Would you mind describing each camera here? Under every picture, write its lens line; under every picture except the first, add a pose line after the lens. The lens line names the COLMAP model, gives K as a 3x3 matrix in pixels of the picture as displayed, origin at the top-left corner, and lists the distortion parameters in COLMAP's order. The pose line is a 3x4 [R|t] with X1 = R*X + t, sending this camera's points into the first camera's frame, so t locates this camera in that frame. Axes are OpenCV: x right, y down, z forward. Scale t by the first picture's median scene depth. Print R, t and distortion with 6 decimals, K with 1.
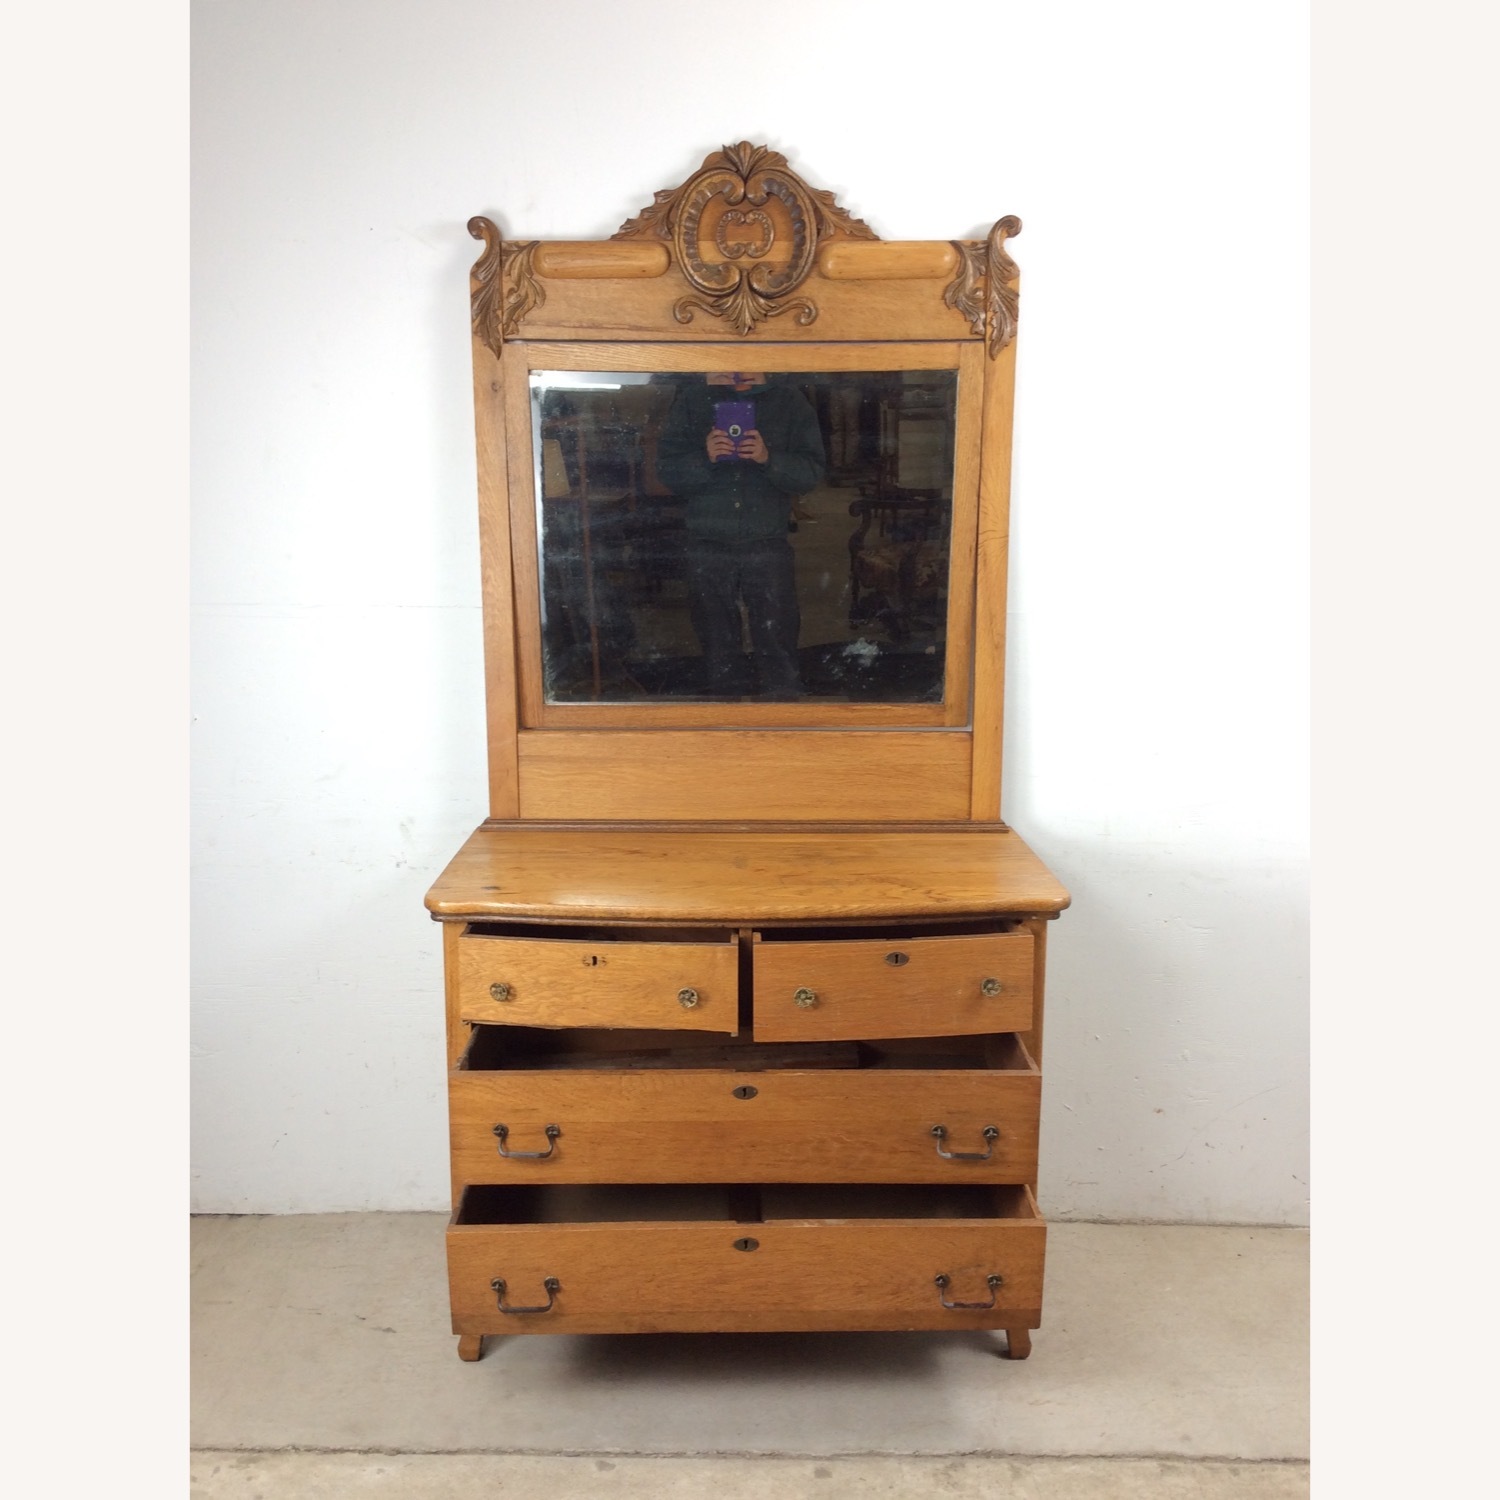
lens RADIAL K [[1351.2, 0, 740.5], [0, 1351.2, 755.5], [0, 0, 1]] dist [0.128317, -0.228172]
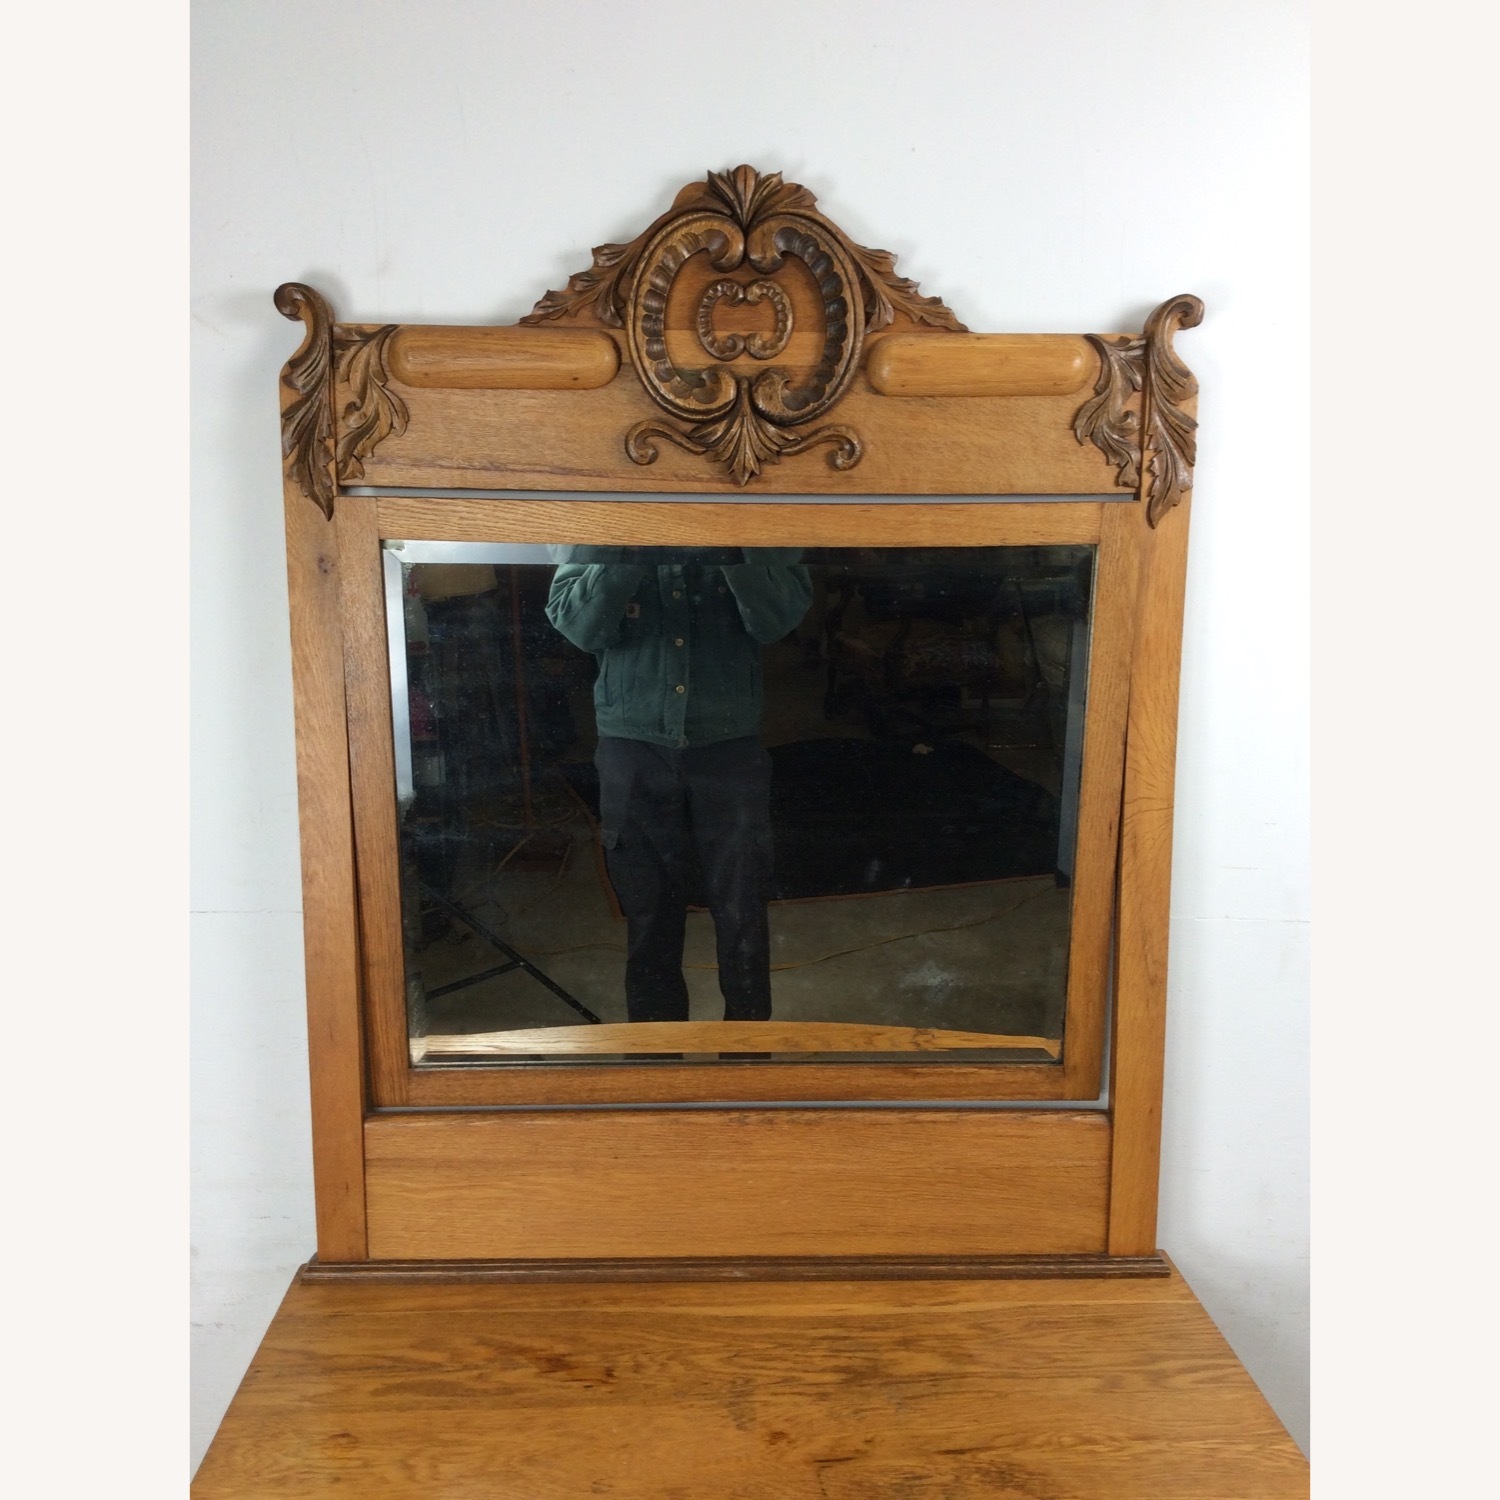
lens RADIAL K [[1353.4, 0, 752.7], [0, 1353.4, 751.3], [0, 0, 1]] dist [0.156941, -0.333529]
pose [[0.999203, 0.000079, 0.039911, -0.017201], [0.000553, 0.999874, -0.015840, -0.181738], [-0.039907, 0.015849, 0.999078, 0.402685]]
